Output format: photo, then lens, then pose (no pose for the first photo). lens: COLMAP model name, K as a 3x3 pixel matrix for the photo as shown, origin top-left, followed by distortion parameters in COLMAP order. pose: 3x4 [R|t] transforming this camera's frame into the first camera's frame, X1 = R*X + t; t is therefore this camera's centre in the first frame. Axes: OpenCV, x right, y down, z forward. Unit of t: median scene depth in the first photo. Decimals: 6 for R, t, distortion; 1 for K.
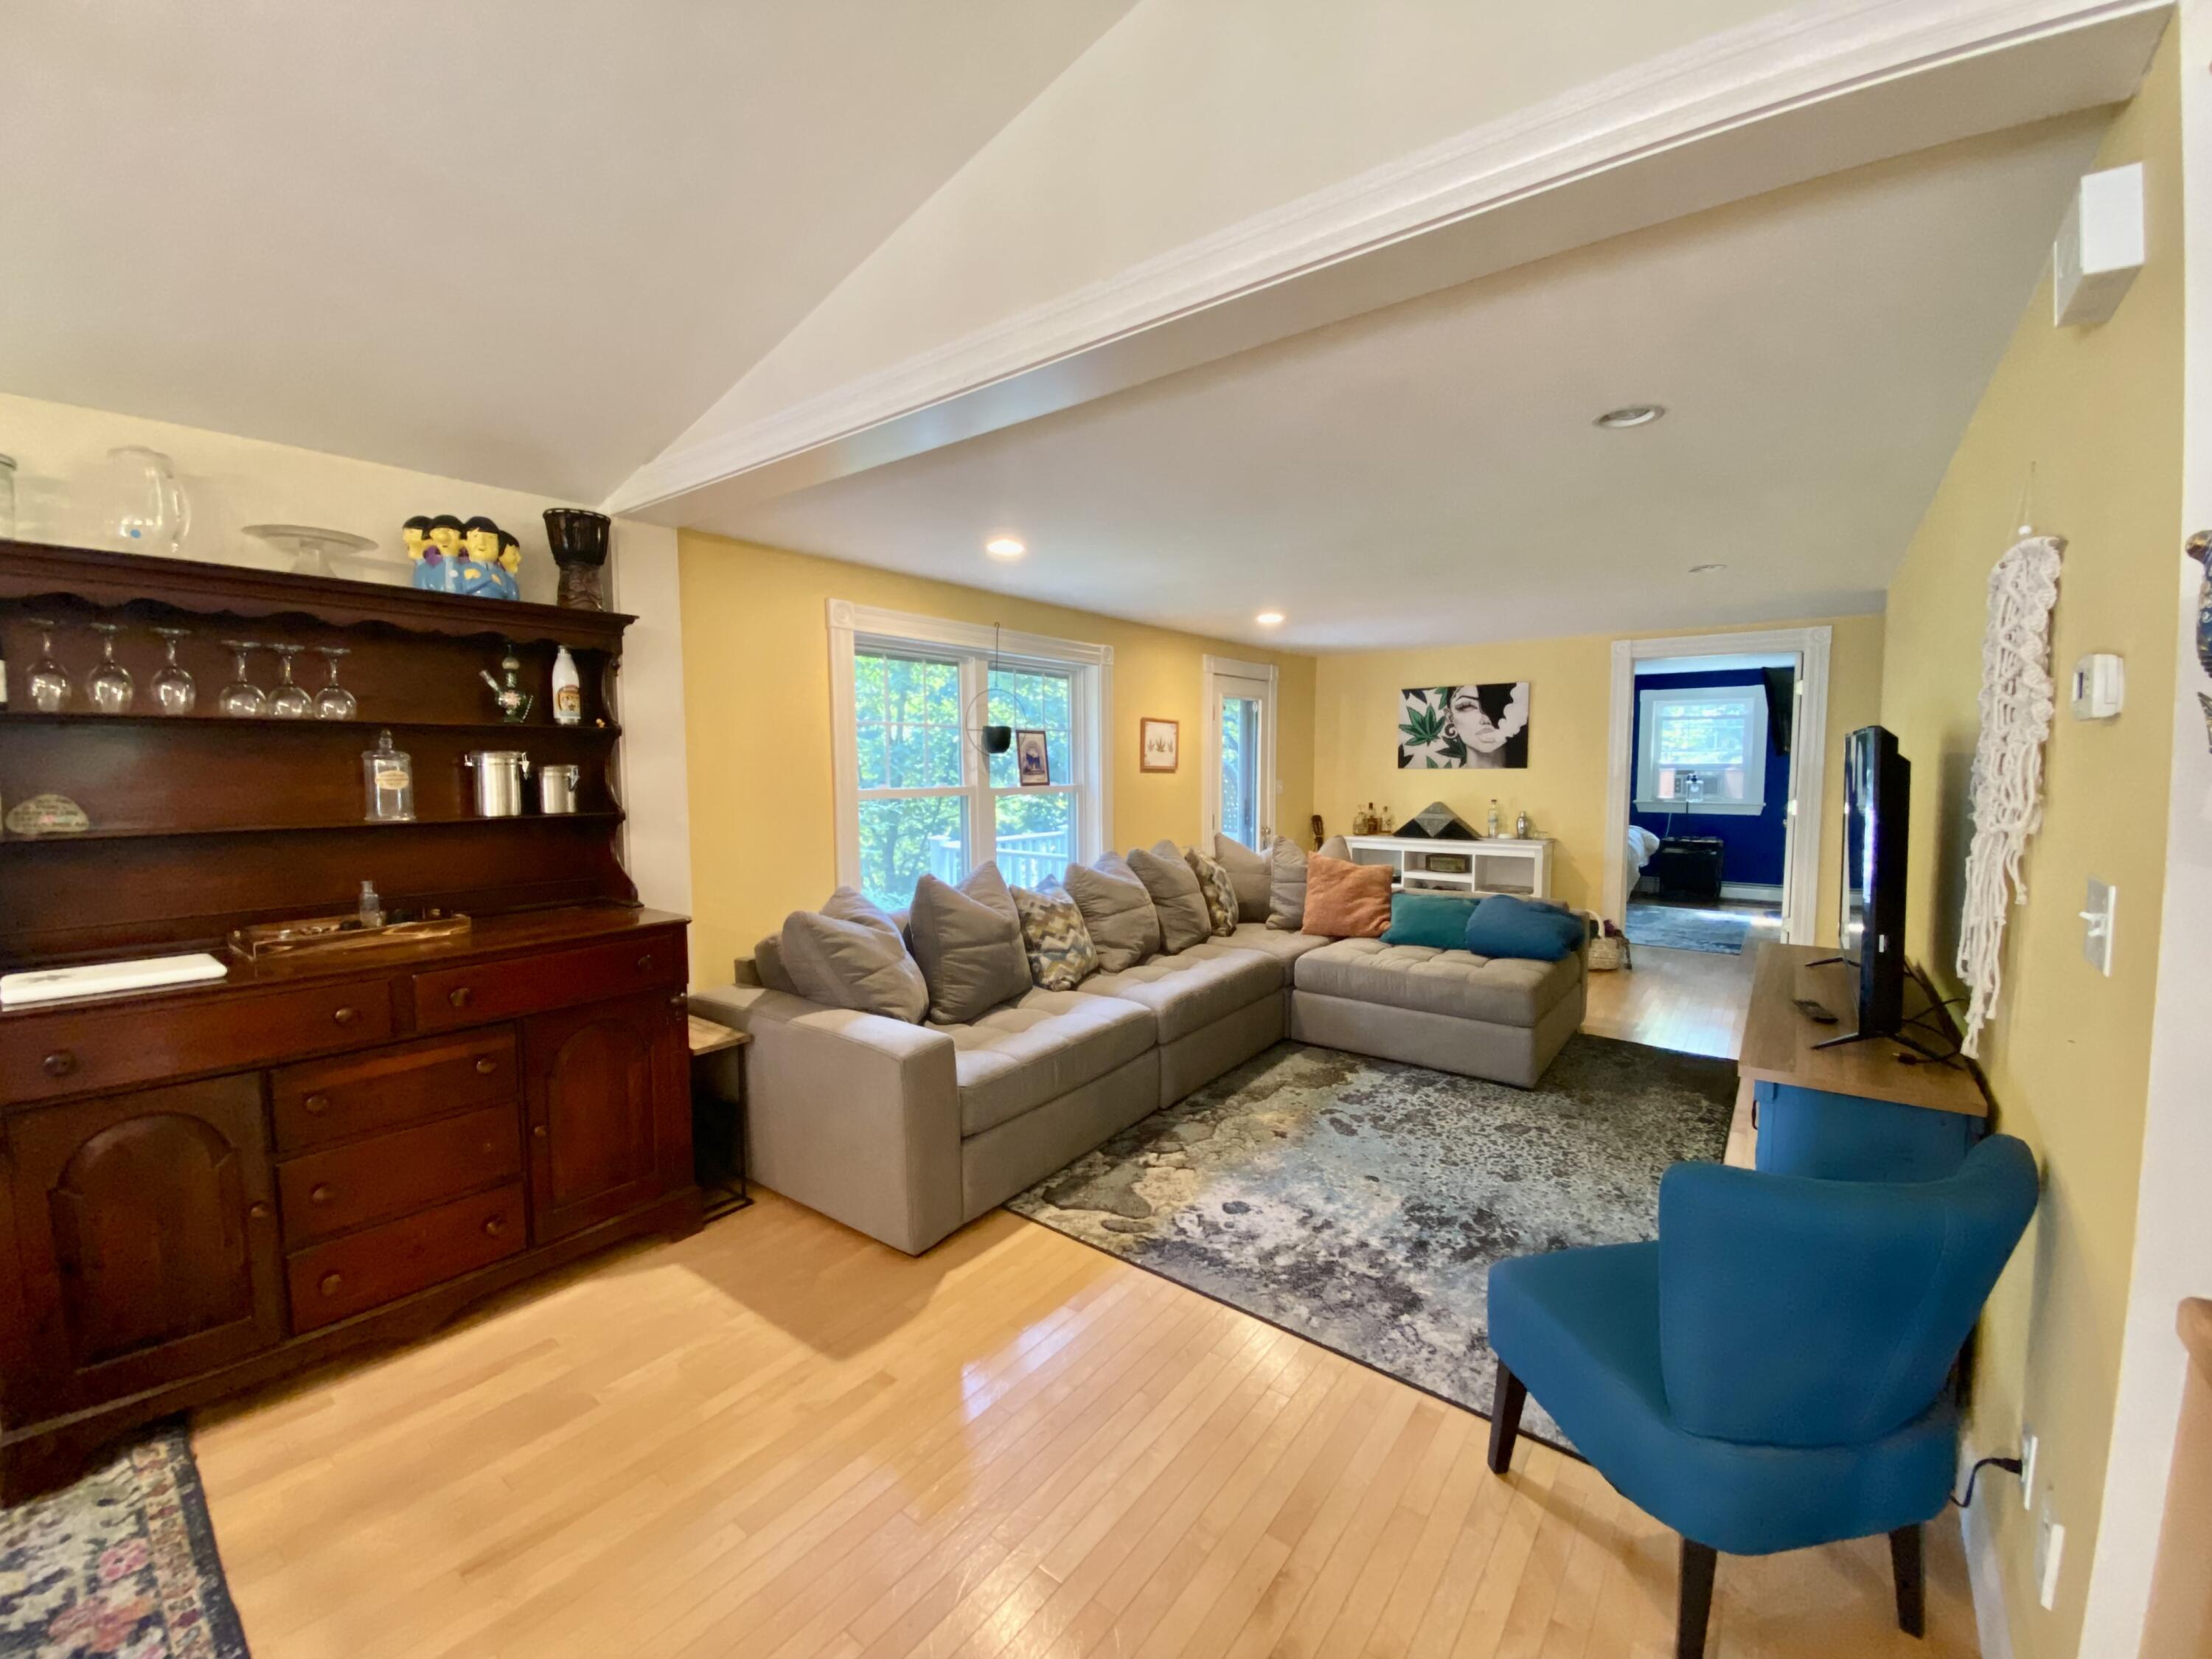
lens RADIAL K [[896.5, 0, 1111.2], [0, 896.5, 828.7], [0, 0, 1]] dist [0.000152, 0.000000]
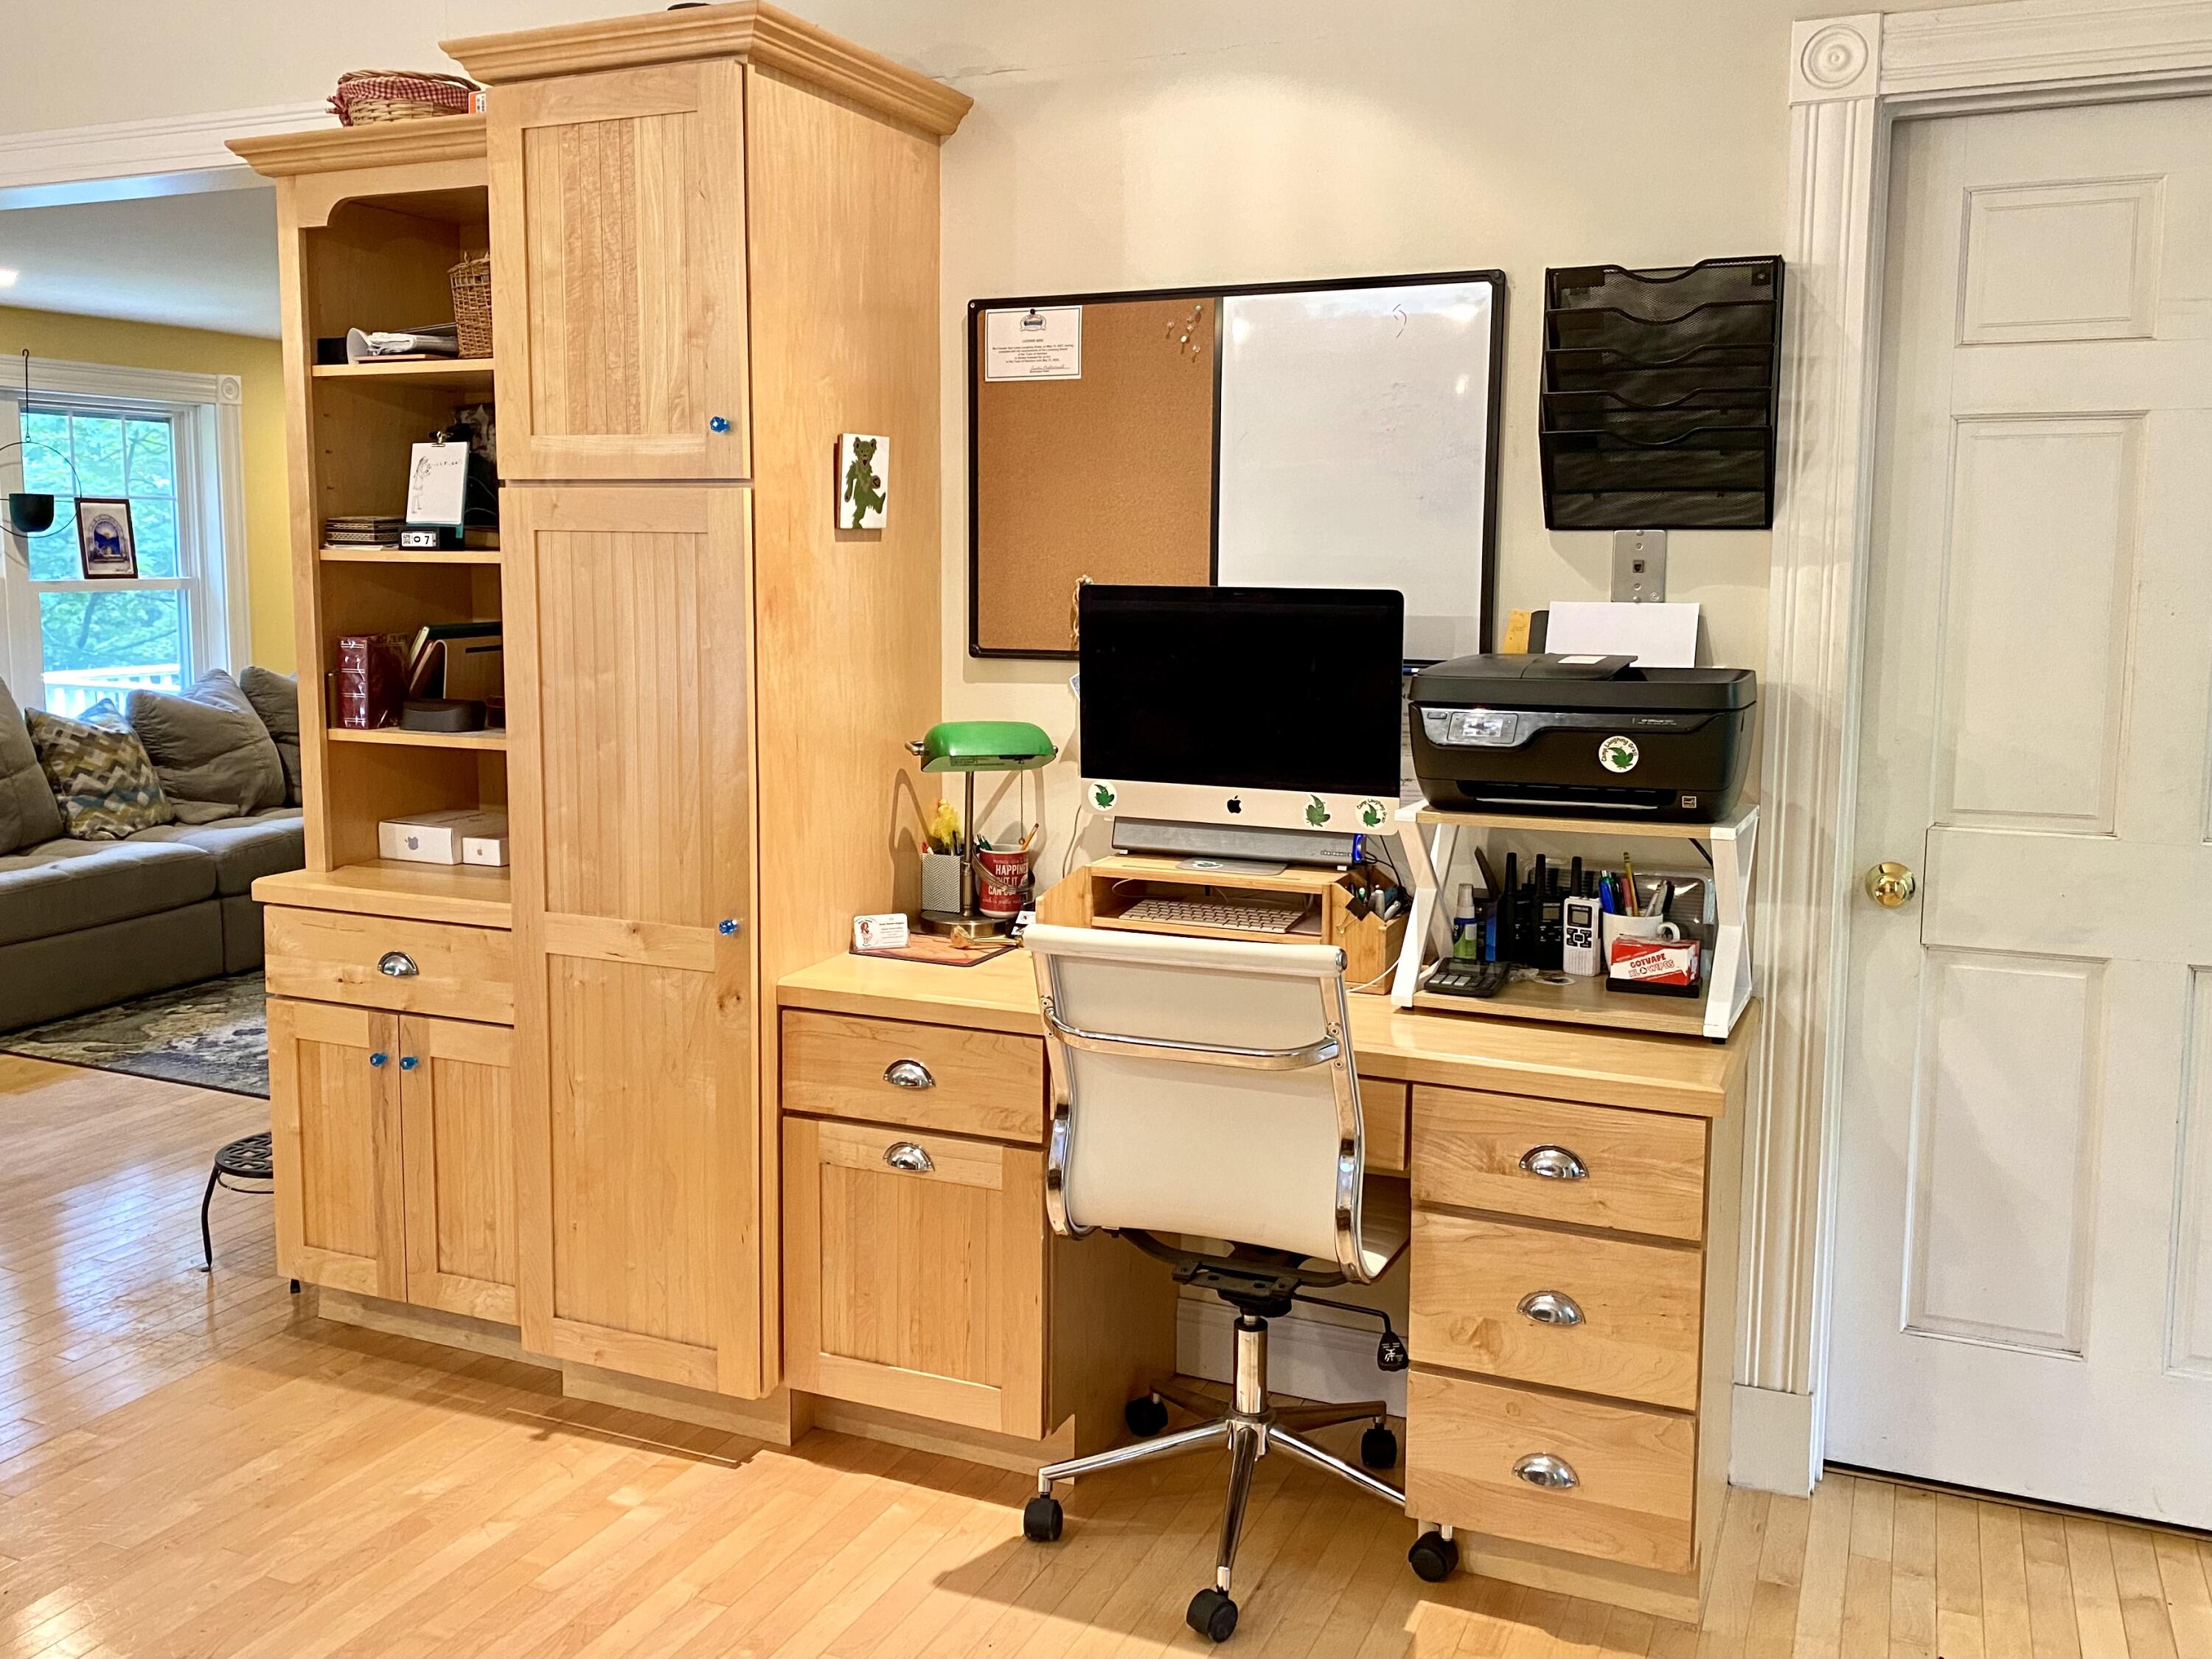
lens RADIAL K [[1914.6, 0, 1103.4], [0, 1914.6, 825.7], [0, 0, 1]] dist [-0.065109, -0.005108]
pose [[0.972200, -0.014481, 0.233703, 0.388885], [-0.002127, 0.997499, 0.070655, 0.047233], [-0.234142, -0.069188, 0.969737, -0.734372]]
